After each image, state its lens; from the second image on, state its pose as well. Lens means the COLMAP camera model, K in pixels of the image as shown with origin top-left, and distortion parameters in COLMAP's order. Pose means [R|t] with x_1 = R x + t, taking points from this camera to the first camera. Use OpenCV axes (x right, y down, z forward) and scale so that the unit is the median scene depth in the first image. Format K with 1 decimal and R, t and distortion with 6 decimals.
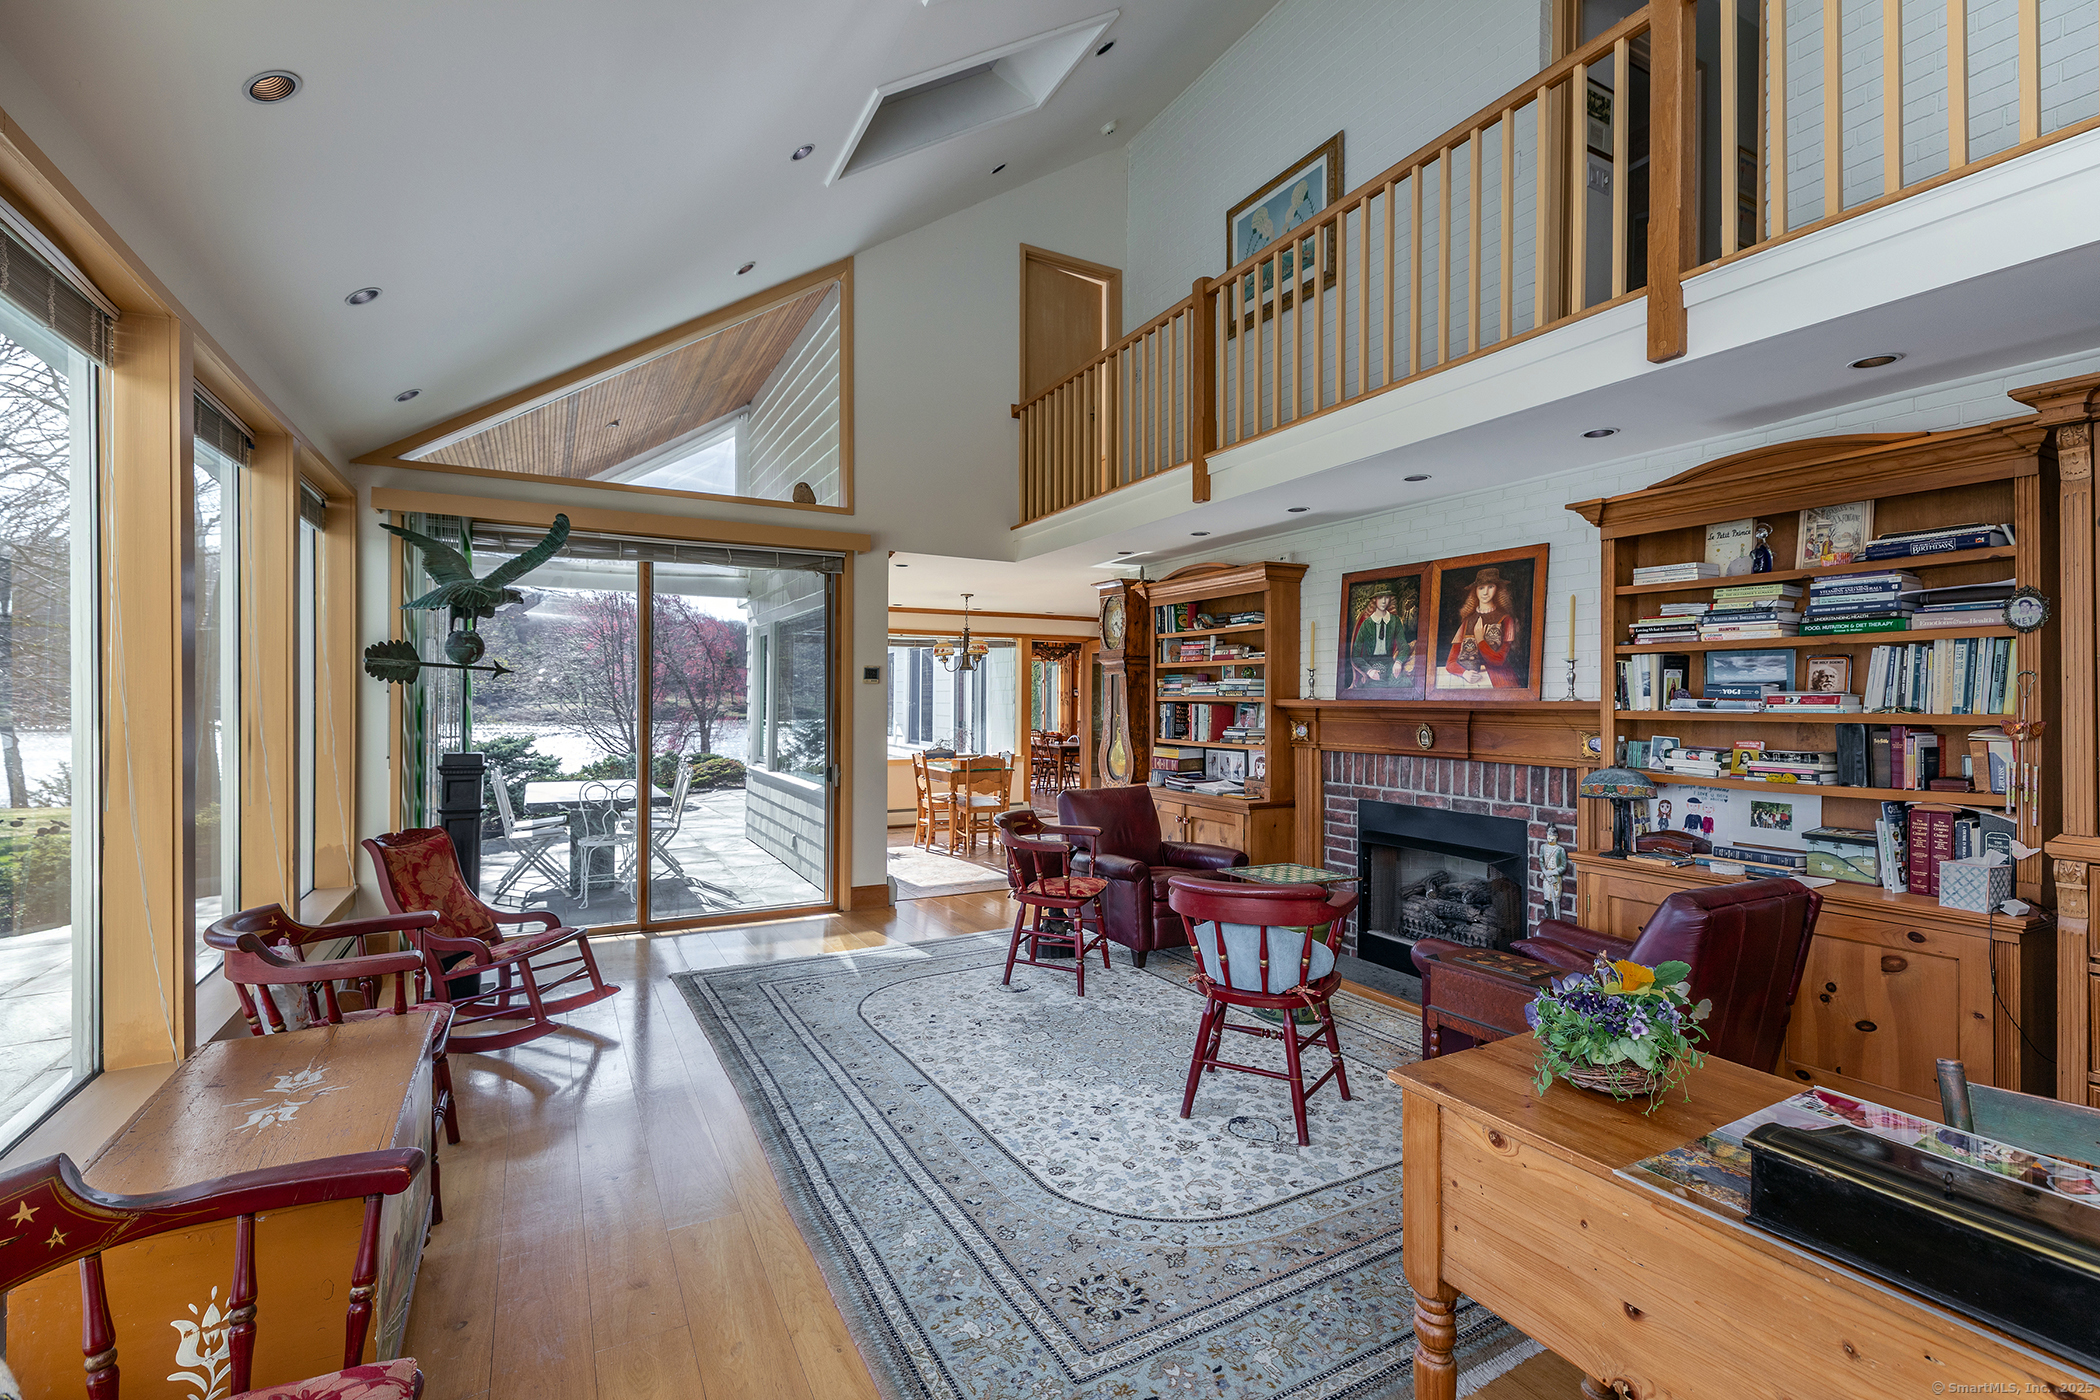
lens RADIAL K [[942.3, 0, 1050.0], [0, 942.3, 700.0], [0, 0, 1]] dist [0.016188, -0.000997]
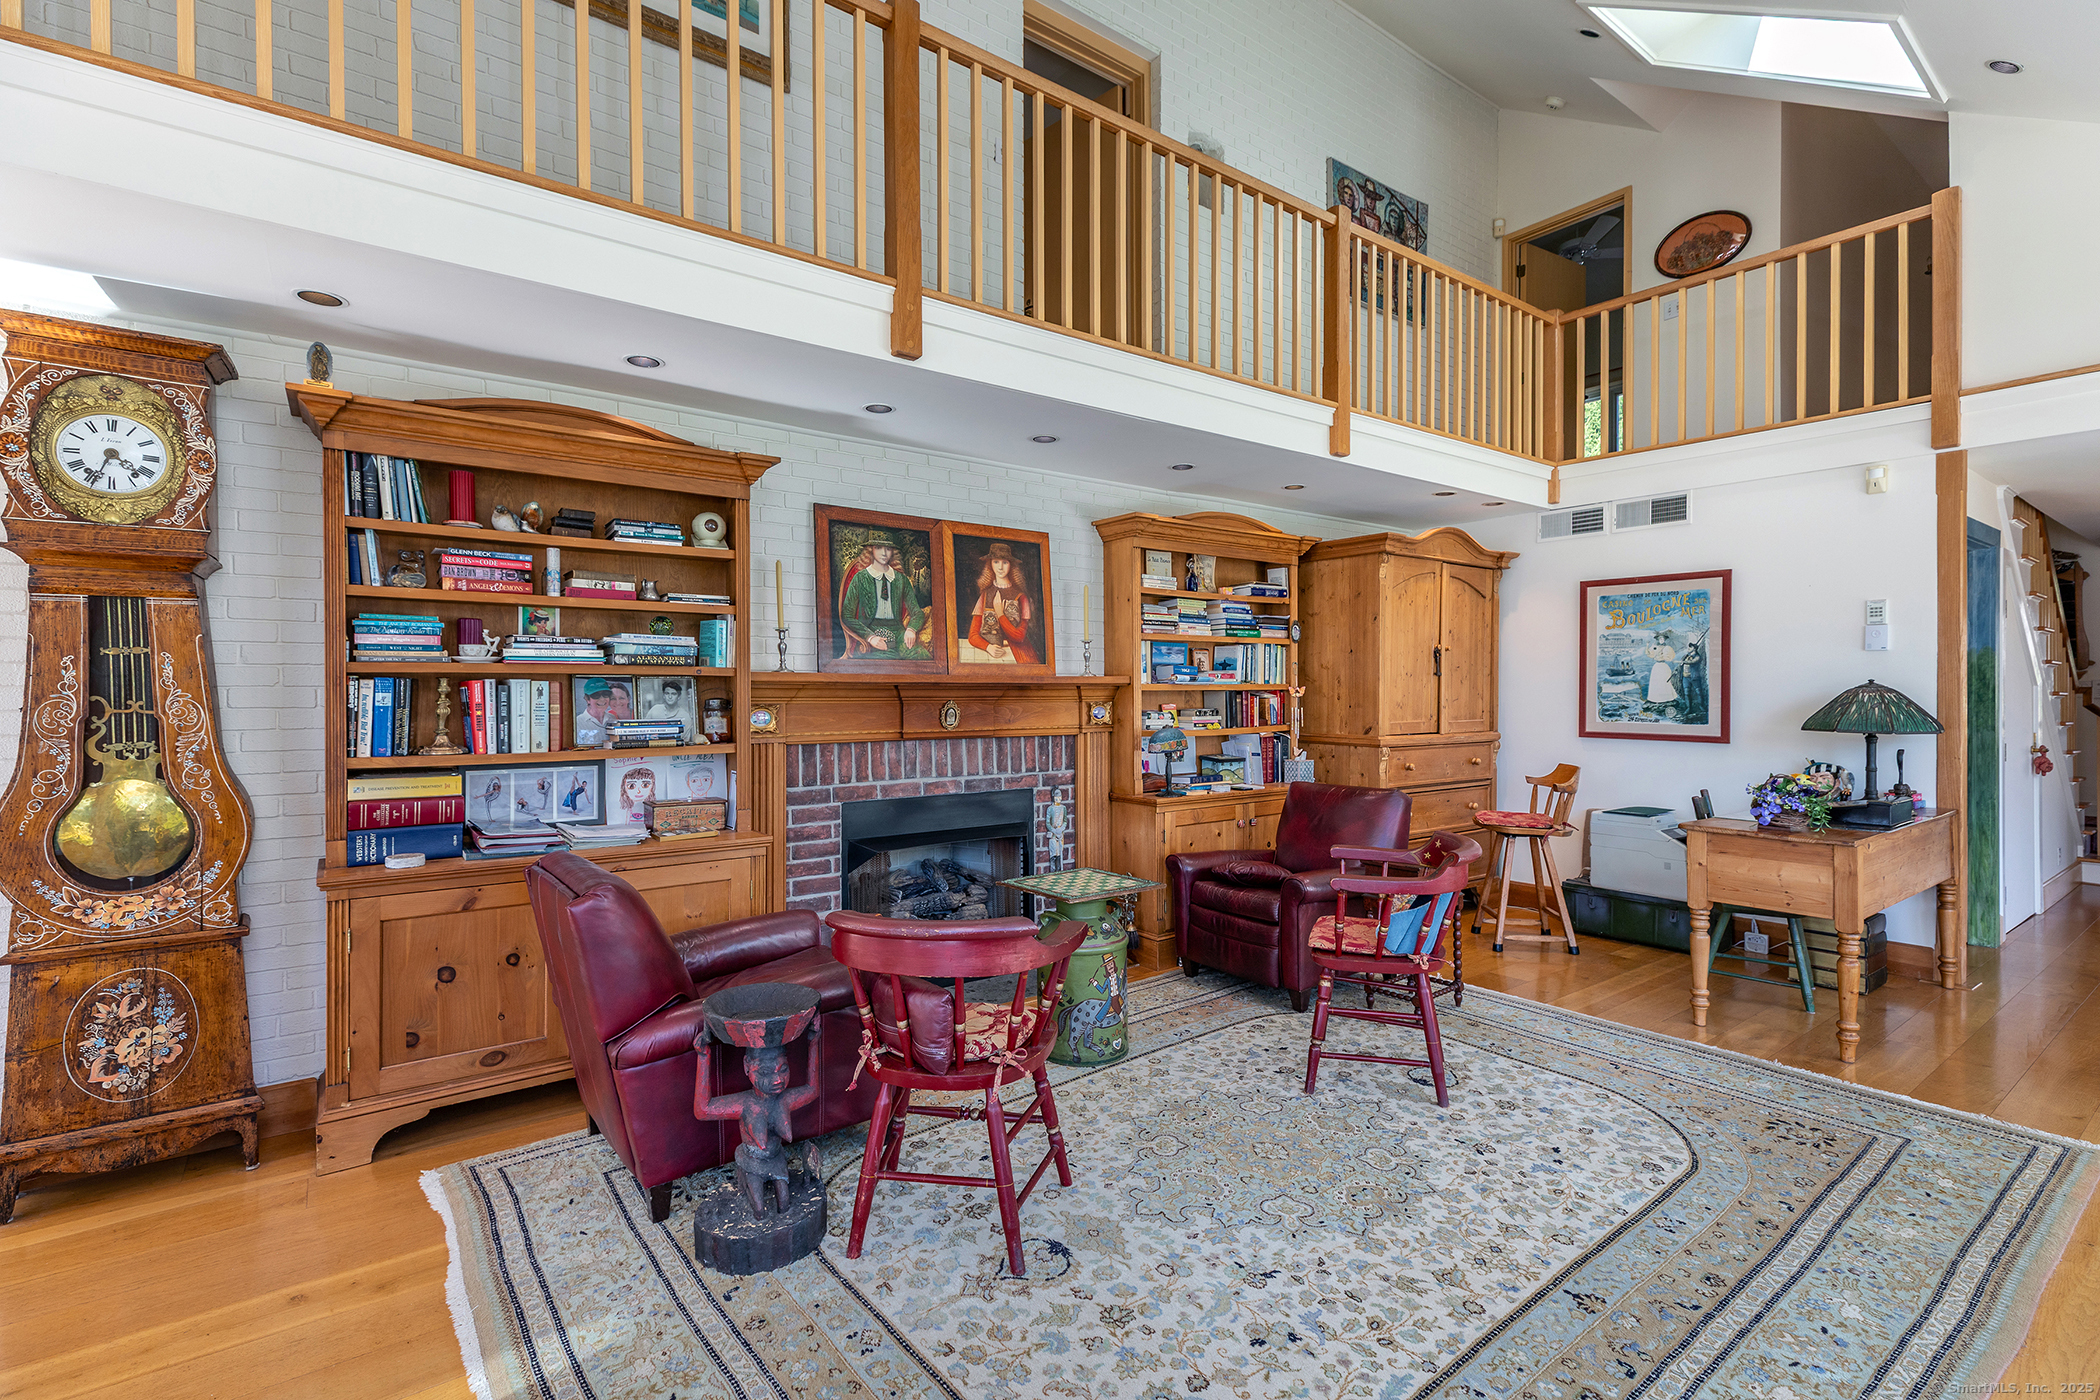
lens RADIAL K [[942.3, 0, 1050.0], [0, 942.3, 700.0], [0, 0, 1]] dist [0.016188, -0.000997]
pose [[-0.143141, -0.018438, 0.989530, -0.524974], [-0.001711, 0.999830, 0.018382, 0.007606], [-0.989701, 0.000939, -0.143149, 1.079632]]
